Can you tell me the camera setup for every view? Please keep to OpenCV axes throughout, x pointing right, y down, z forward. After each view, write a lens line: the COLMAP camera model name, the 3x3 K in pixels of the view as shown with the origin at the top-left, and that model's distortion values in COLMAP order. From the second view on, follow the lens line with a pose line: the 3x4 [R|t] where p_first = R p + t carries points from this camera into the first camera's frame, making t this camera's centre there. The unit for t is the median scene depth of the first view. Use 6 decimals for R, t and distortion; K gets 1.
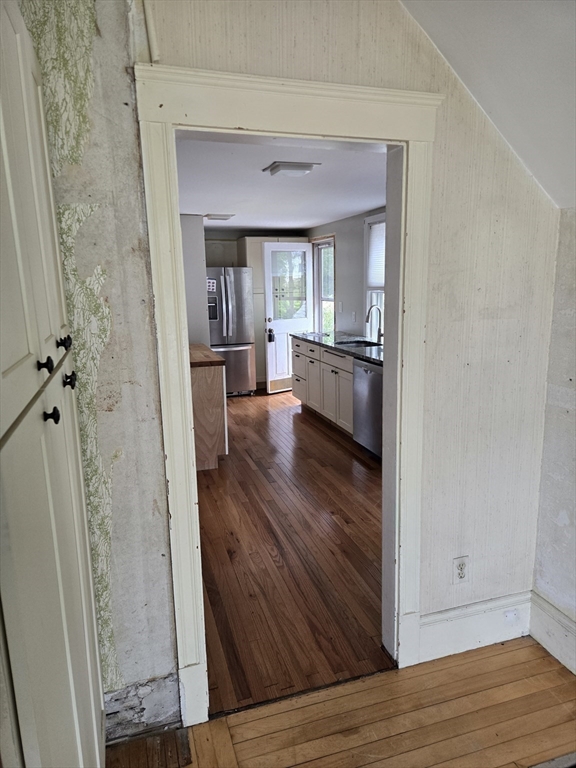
lens RADIAL K [[514.7, 0, 287.6], [0, 514.7, 383.7], [0, 0, 1]] dist [0.054506, -0.048964]
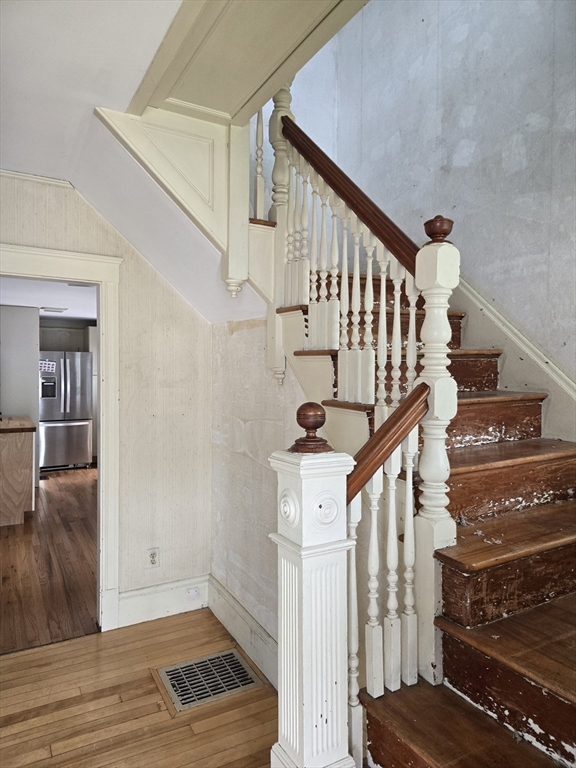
lens RADIAL K [[514.7, 0, 287.8], [0, 514.7, 381.0], [0, 0, 1]] dist [0.054506, -0.048964]
pose [[0.978451, 0.024459, 0.205027, 0.372280], [0.011614, 0.984868, -0.172916, 0.118311], [-0.206154, 0.171571, 0.963361, -0.539011]]
